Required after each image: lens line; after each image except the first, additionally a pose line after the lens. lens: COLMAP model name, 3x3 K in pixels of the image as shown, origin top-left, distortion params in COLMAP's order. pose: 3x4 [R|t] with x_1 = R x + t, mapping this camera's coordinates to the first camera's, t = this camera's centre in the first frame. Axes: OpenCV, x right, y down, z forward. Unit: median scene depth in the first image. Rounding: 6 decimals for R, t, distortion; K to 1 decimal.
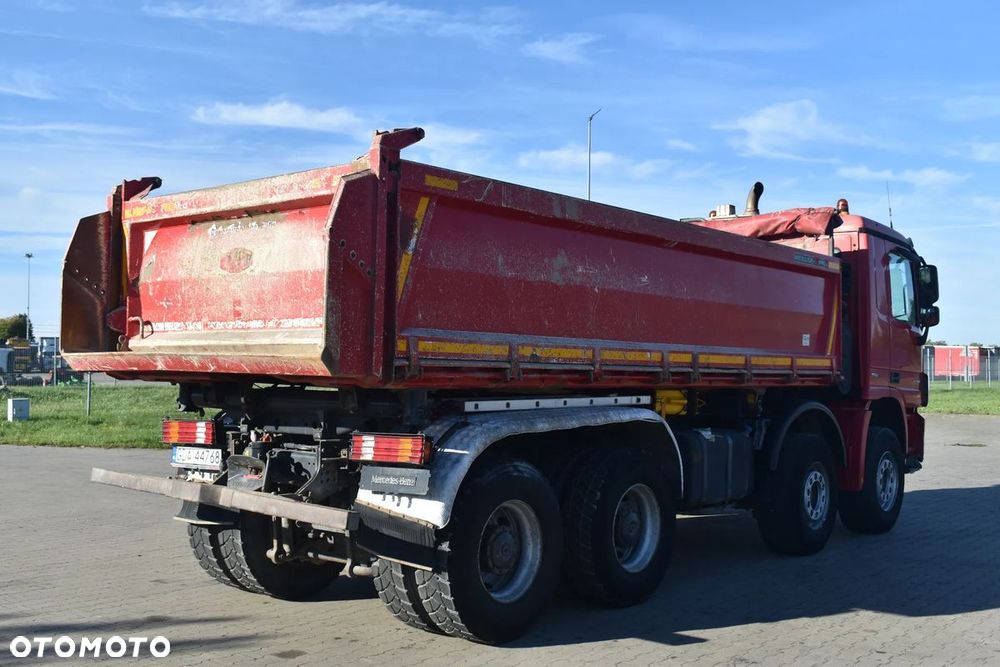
lens RADIAL K [[1143.3, 0, 504.7], [0, 1143.3, 333.1], [0, 0, 1]] dist [-0.028626, 0.002866]
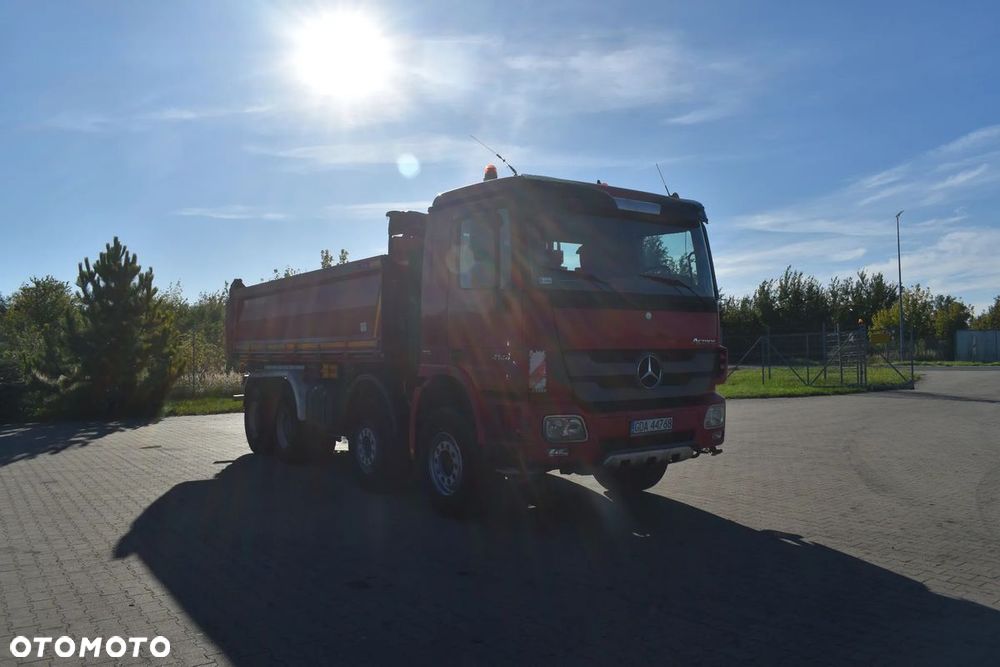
lens RADIAL K [[757.8, 0, 500.0], [0, 757.8, 333.5], [0, 0, 1]] dist [-0.067244, -0.000821]
pose [[-0.284886, -0.034323, -0.957947, 1.621123], [0.036499, 0.998246, -0.046621, 0.092018], [0.957866, -0.048246, -0.283133, 2.148257]]
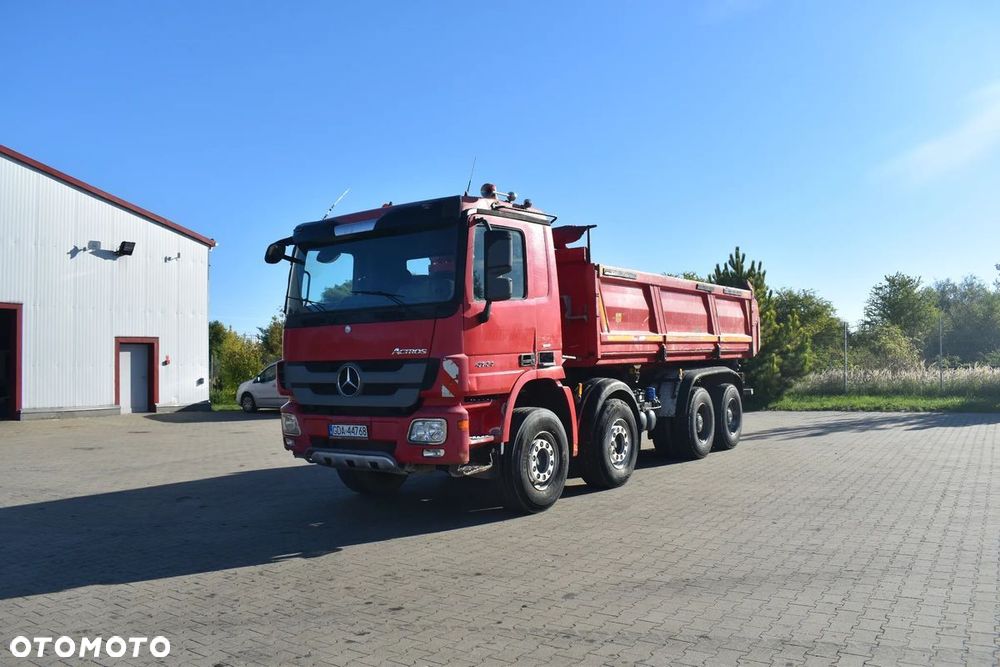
lens RADIAL K [[790.2, 0, 500.0], [0, 790.2, 333.5], [0, 0, 1]] dist [-0.050961, -0.000245]
pose [[-0.998250, 0.003074, -0.059061, 0.363308], [0.007128, 0.997622, -0.068549, 0.115999], [0.058710, -0.068850, -0.995898, 3.274512]]
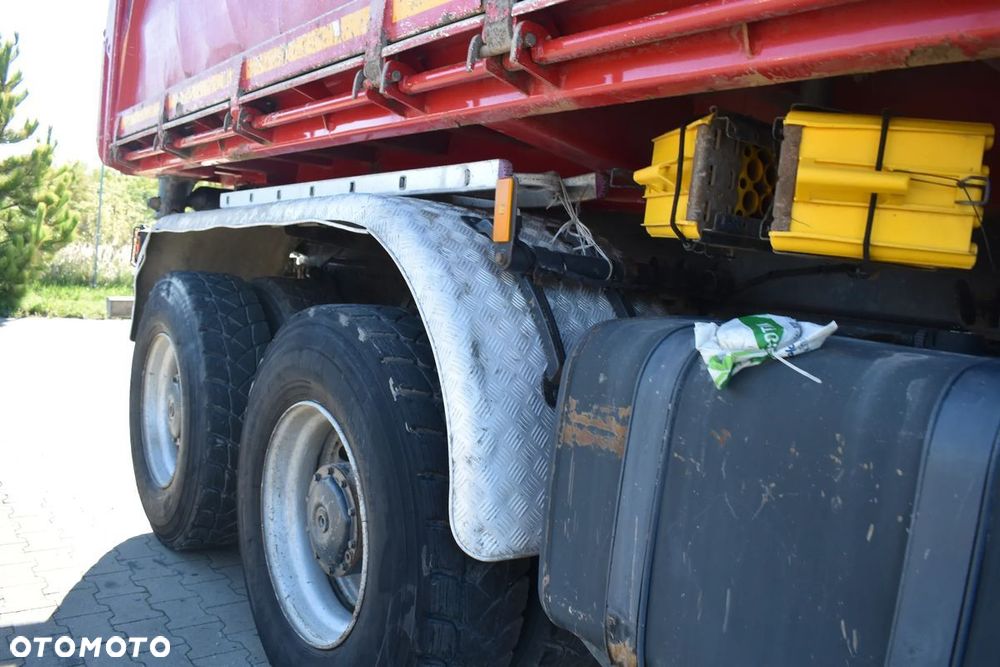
lens RADIAL K [[790.2, 0, 500.0], [0, 790.2, 333.5], [0, 0, 1]] dist [-0.050961, -0.000245]
pose [[-0.243358, 0.038986, -0.969153, 0.407684], [-0.068219, 0.996029, 0.057197, 0.110569], [0.967534, 0.080034, -0.239732, 1.333127]]
